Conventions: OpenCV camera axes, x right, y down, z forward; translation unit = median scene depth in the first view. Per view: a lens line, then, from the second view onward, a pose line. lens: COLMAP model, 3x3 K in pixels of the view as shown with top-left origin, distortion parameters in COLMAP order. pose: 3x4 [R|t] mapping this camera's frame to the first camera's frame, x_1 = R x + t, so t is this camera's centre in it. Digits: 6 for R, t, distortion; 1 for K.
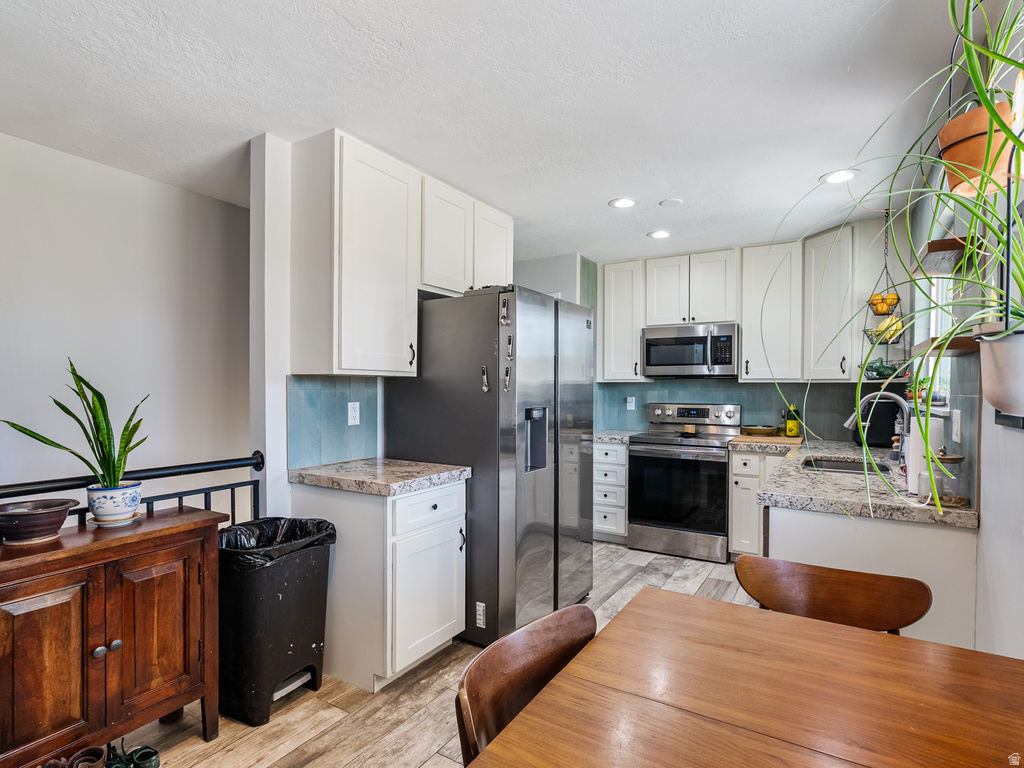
lens RADIAL K [[530.6, 0, 509.7], [0, 530.6, 380.7], [0, 0, 1]] dist [-0.000399, 0.000571]
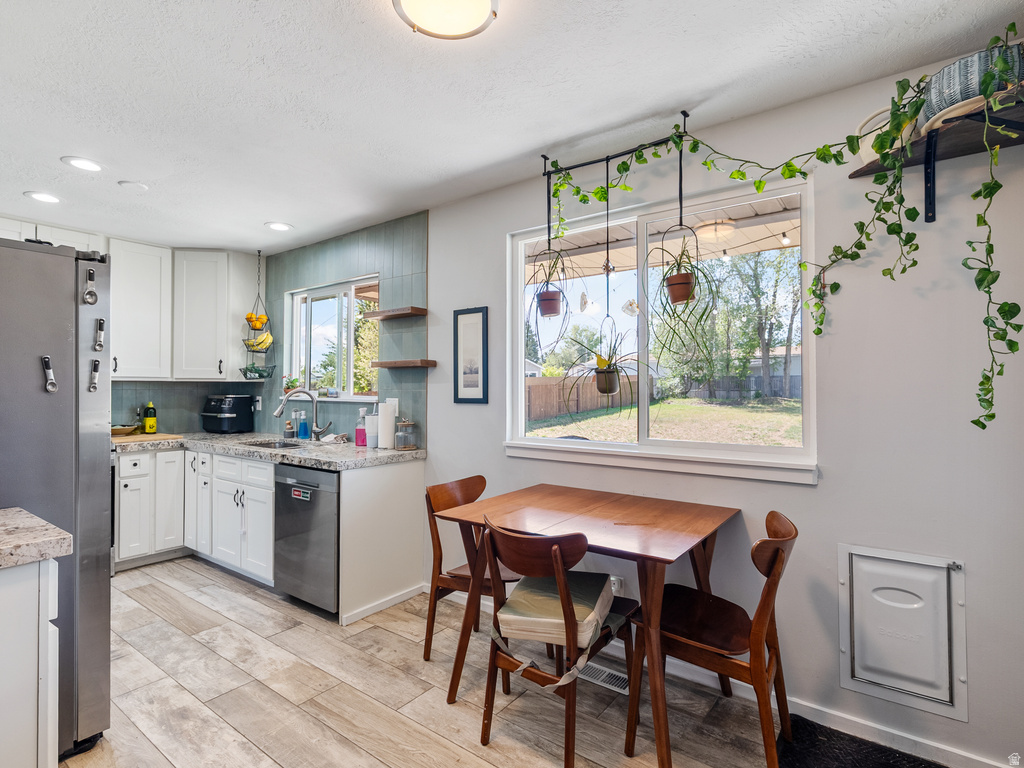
lens RADIAL K [[530.6, 0, 509.7], [0, 530.6, 380.7], [0, 0, 1]] dist [-0.000399, 0.000571]
pose [[0.090814, 0.007045, 0.995843, -0.435893], [-0.012135, 0.999909, -0.005968, 0.000492], [-0.995794, -0.011542, 0.090891, 0.211314]]
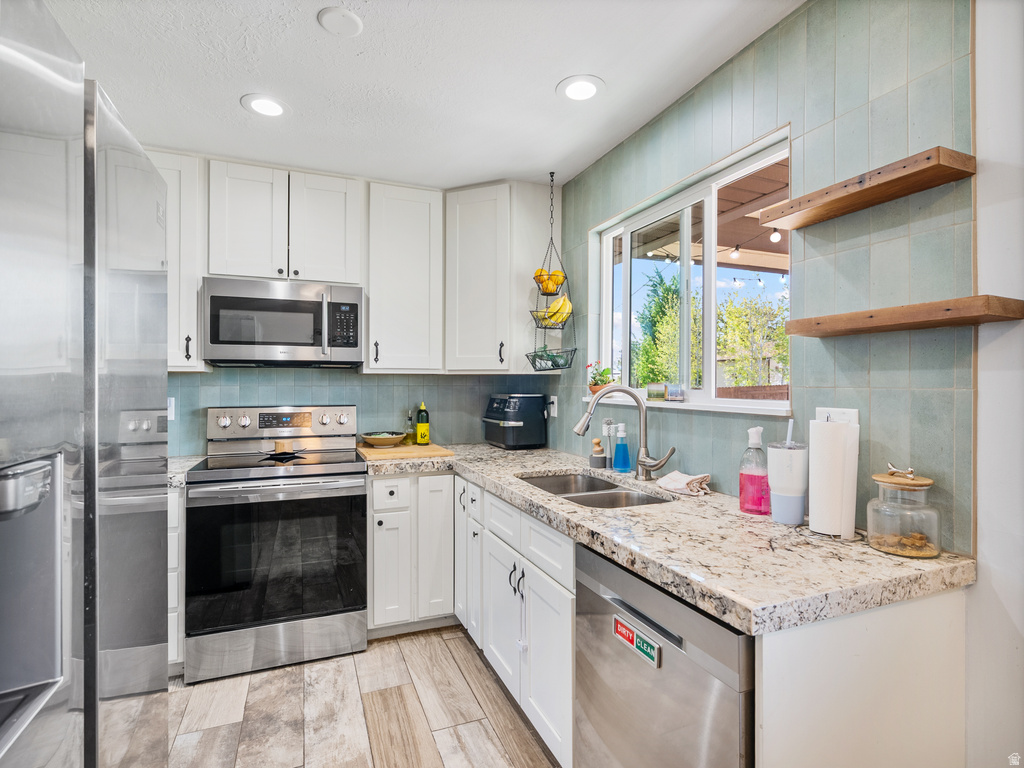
lens RADIAL K [[520.1, 0, 513.2], [0, 520.1, 379.7], [0, 0, 1]] dist [-0.002741, 0.000634]
pose [[0.587214, 0.001866, 0.809430, -0.004698], [-0.007831, 0.999964, 0.003376, 0.007727], [-0.809394, -0.008321, 0.587207, 0.450378]]
